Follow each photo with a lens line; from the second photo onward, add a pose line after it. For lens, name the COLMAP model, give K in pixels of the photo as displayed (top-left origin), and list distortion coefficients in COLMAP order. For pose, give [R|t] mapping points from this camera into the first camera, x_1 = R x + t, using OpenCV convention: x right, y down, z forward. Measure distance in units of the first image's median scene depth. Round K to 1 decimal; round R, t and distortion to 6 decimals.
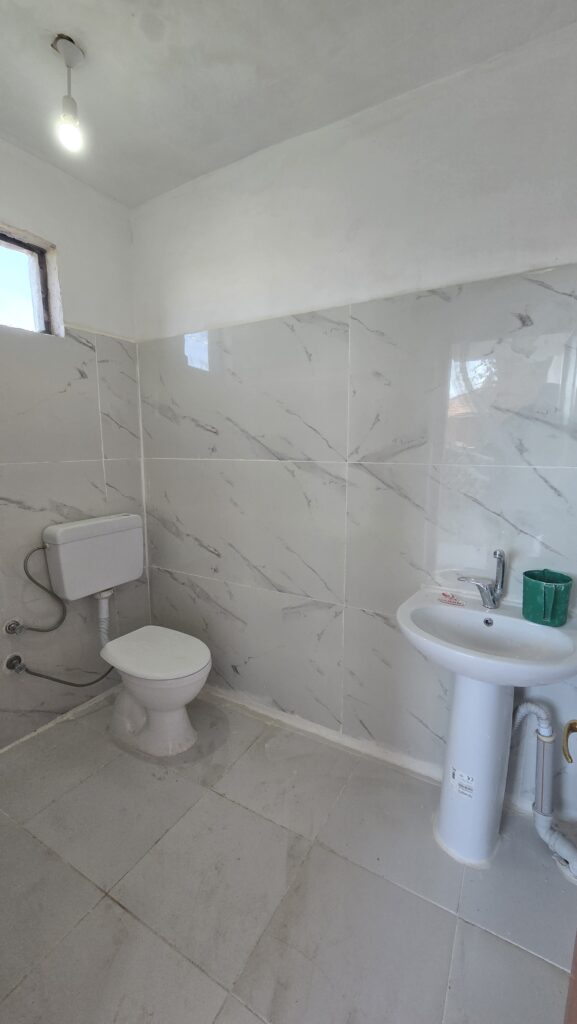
lens RADIAL K [[414.5, 0, 288.1], [0, 414.5, 513.4], [0, 0, 1]] dist [-0.001272, 0.000604]
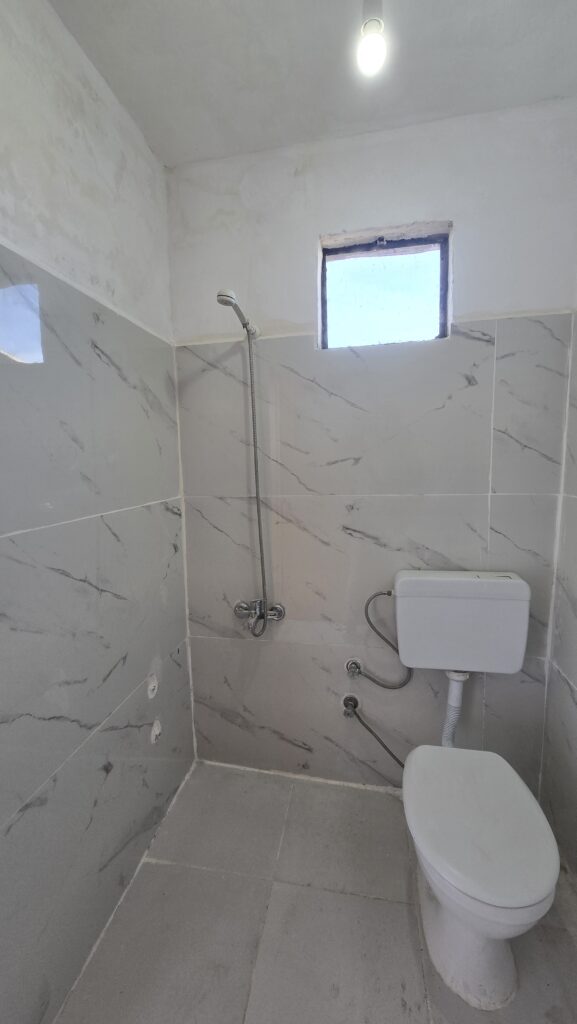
lens RADIAL K [[414.5, 0, 287.5], [0, 414.5, 517.9], [0, 0, 1]] dist [-0.001272, 0.000604]
pose [[0.361239, 0.119692, -0.924760, 0.104271], [-0.136652, 0.987816, 0.074474, -0.101284], [0.922406, 0.099467, 0.373193, 0.438870]]
